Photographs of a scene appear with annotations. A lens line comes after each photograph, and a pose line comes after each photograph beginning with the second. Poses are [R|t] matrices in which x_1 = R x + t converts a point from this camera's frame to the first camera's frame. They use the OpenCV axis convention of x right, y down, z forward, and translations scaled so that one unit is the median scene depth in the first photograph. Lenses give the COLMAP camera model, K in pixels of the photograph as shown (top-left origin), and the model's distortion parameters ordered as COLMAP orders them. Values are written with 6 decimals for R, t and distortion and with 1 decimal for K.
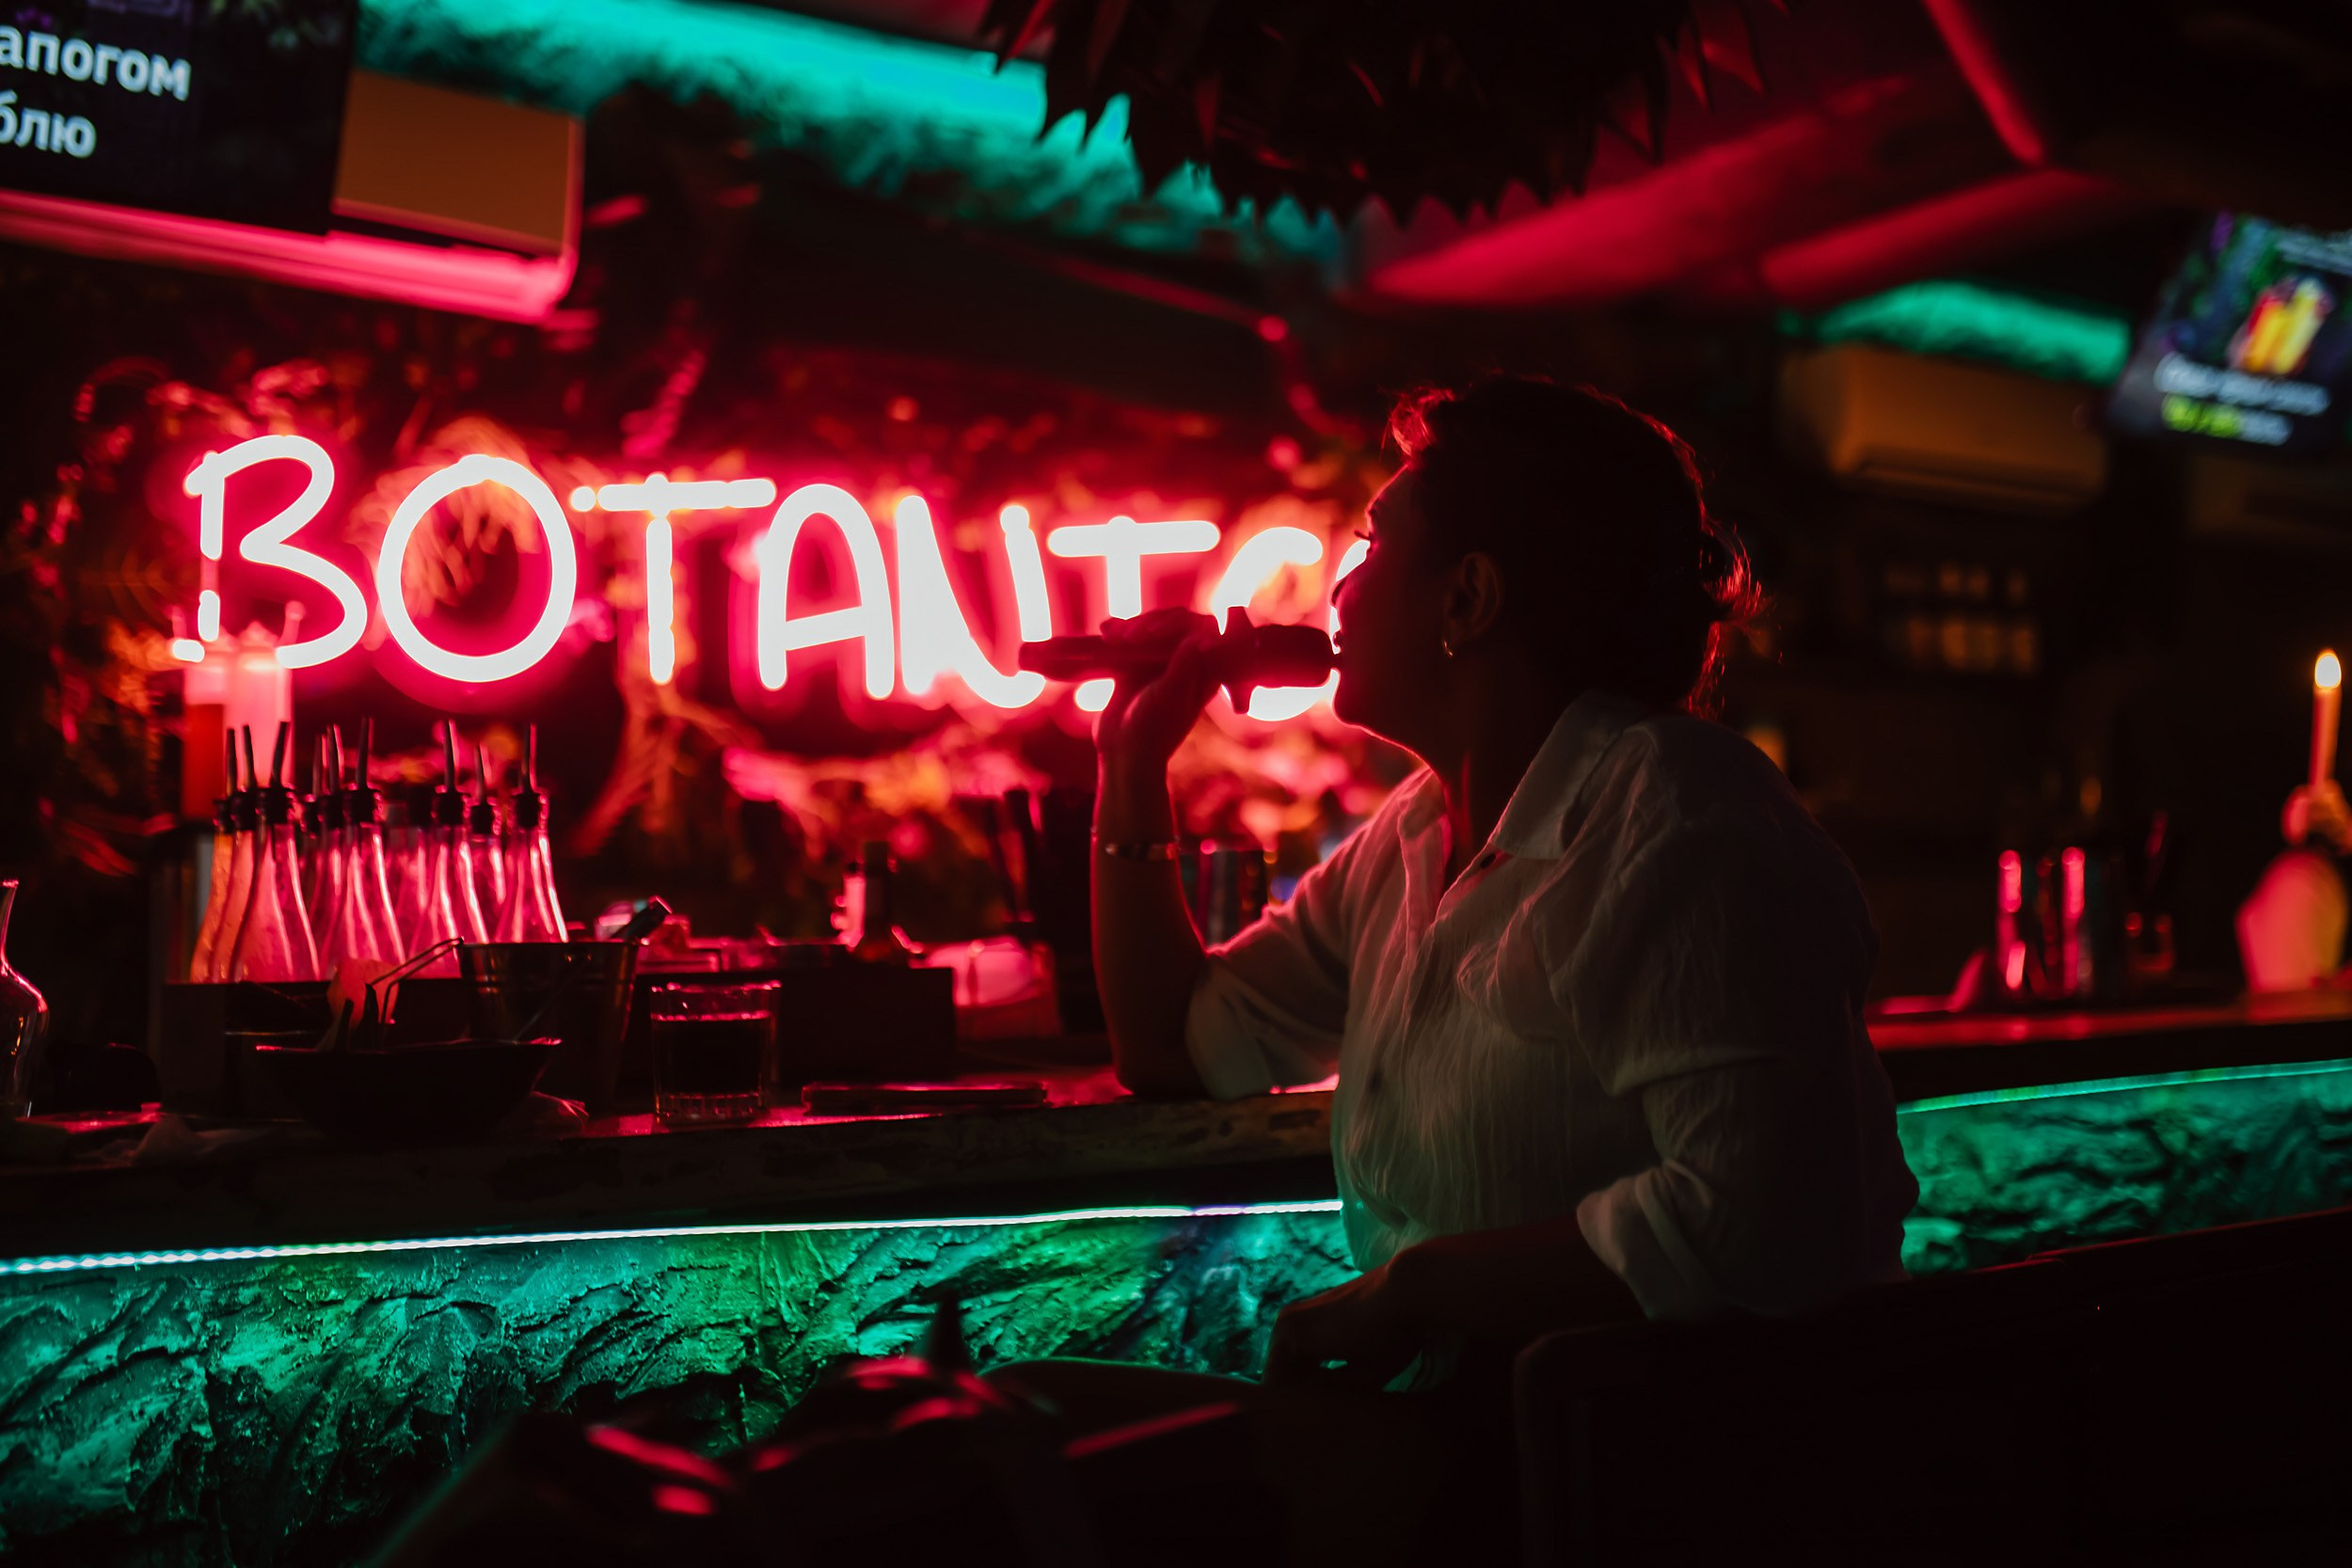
lens RADIAL K [[2266.3, 0, 1181.8], [0, 2266.3, 787.3], [0, 0, 1]] dist [-0.061134, 0.089891]
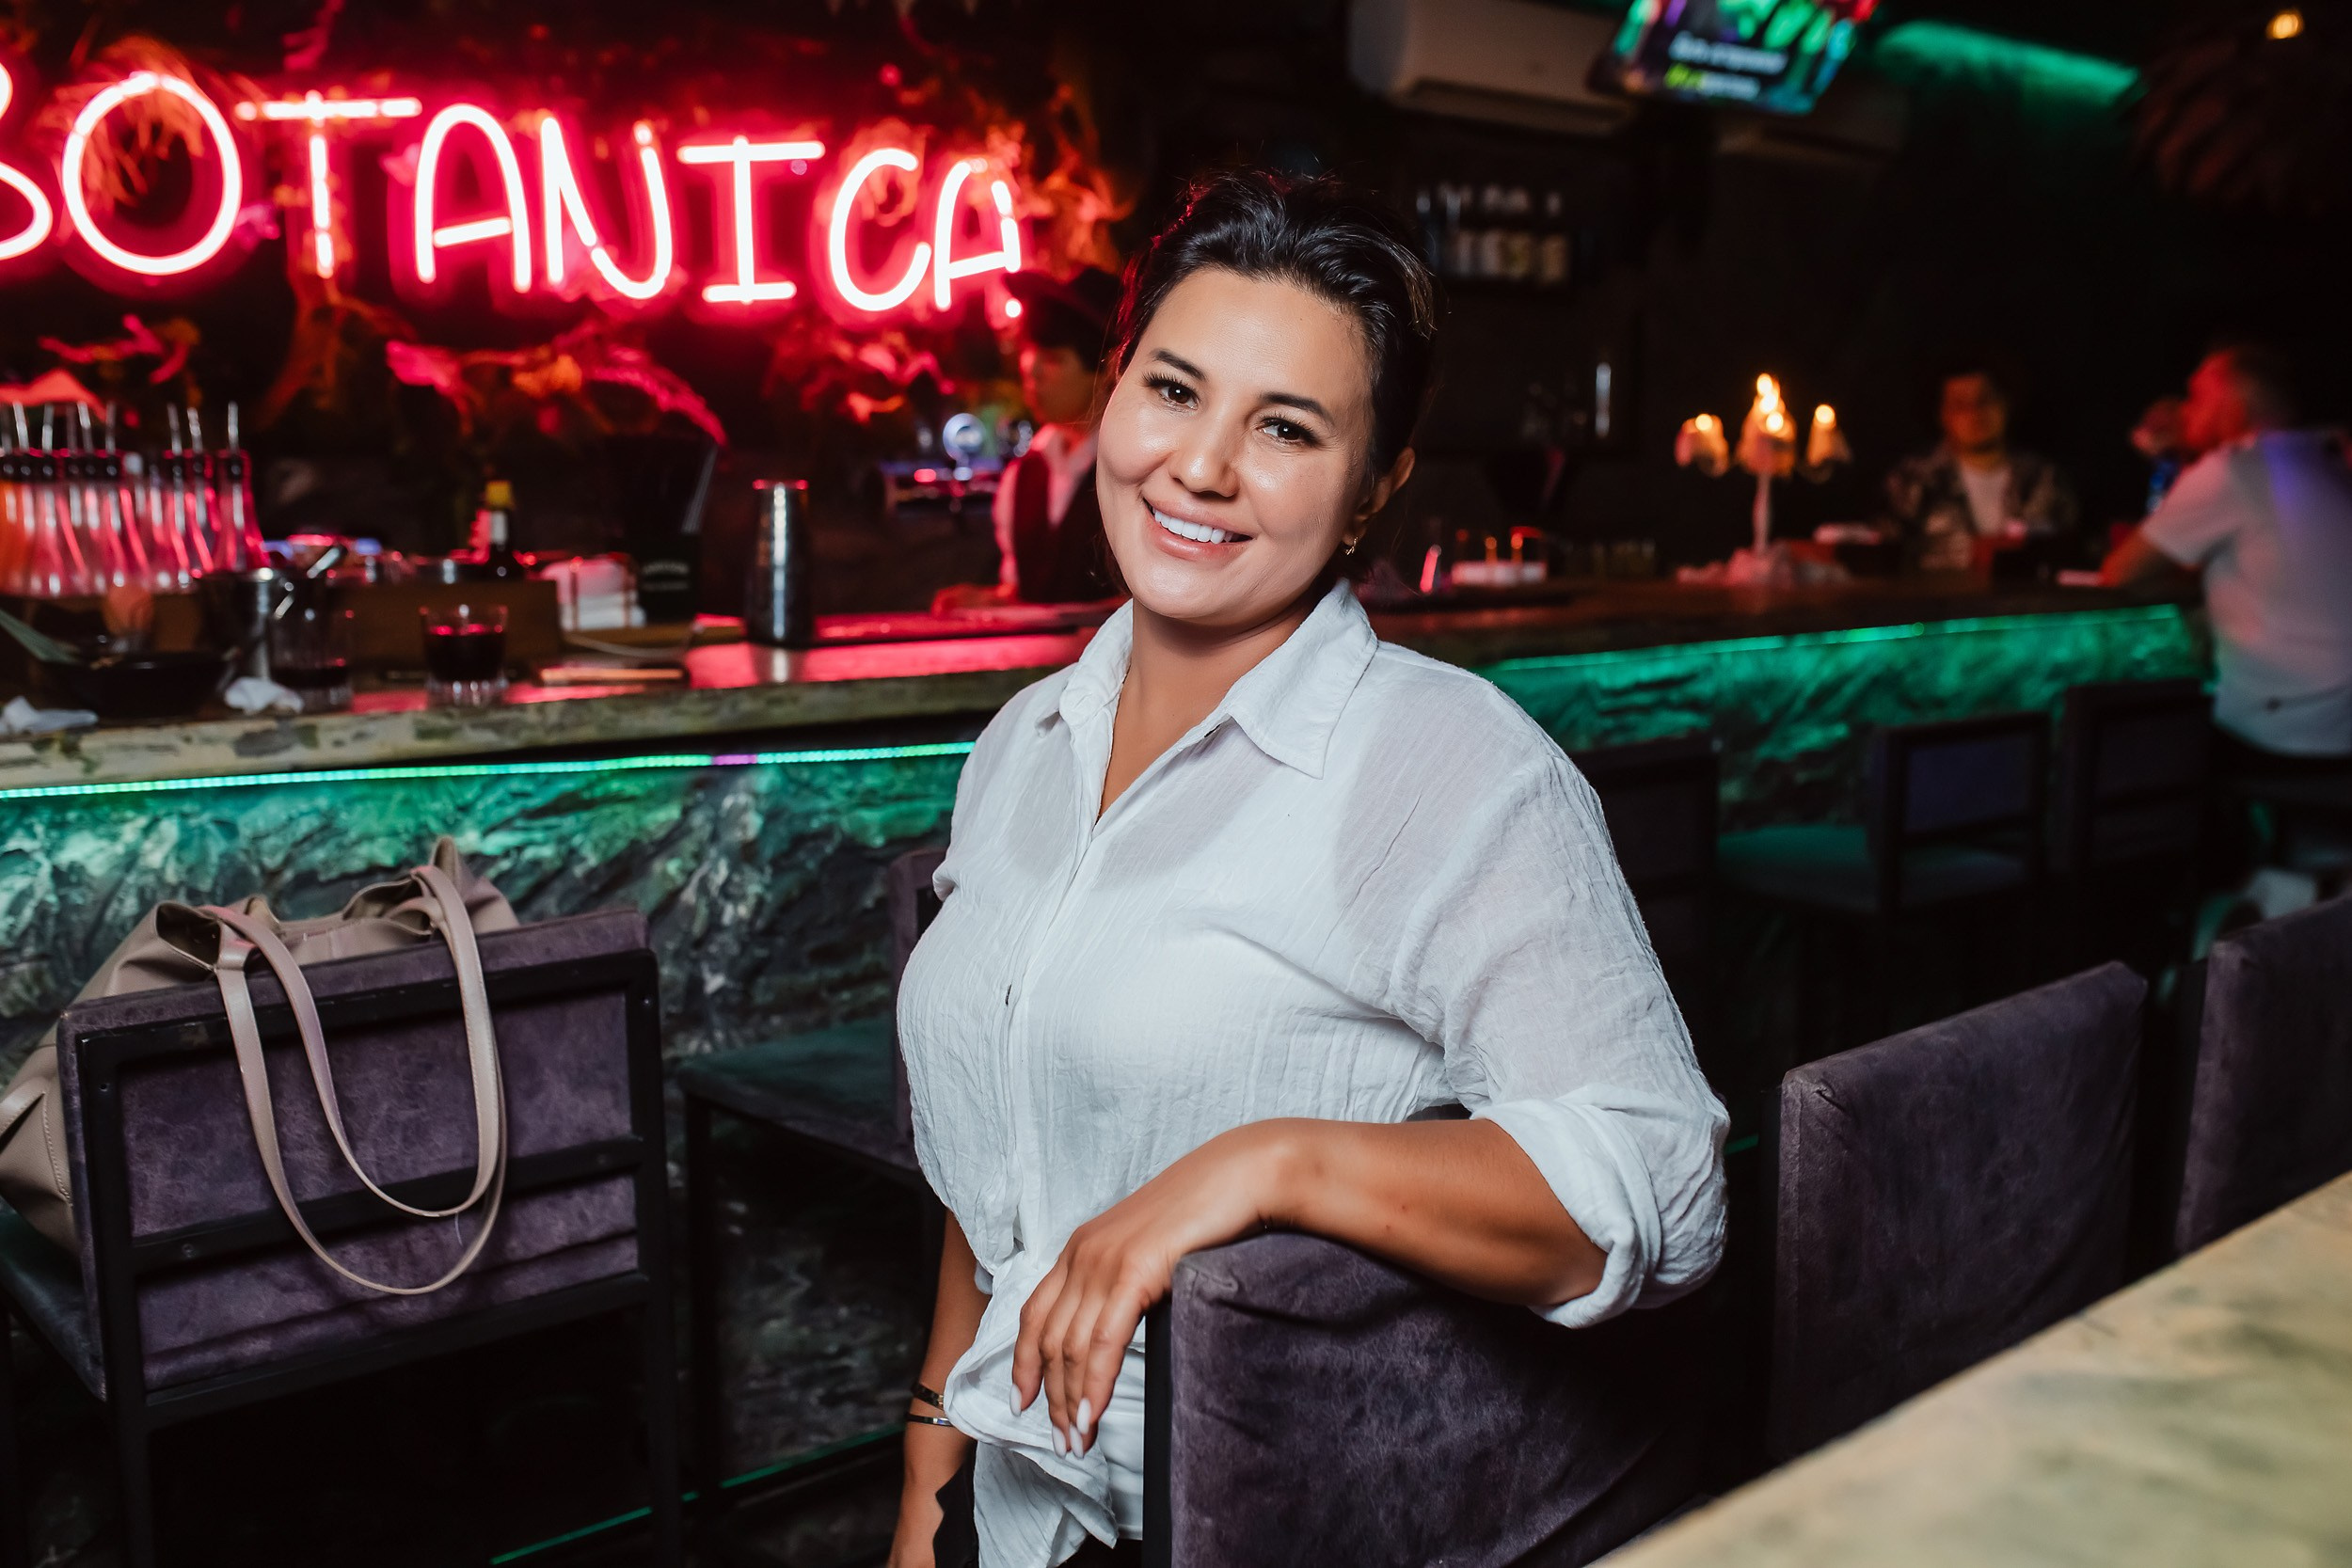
lens RADIAL K [[2266.3, 0, 1181.8], [0, 2266.3, 787.3], [0, 0, 1]] dist [-0.061134, 0.089891]
pose [[0.990660, 0.012123, 0.135814, 0.051759], [-0.041550, 0.975508, 0.216005, -0.062140], [-0.129869, -0.219631, 0.966900, -0.231448]]
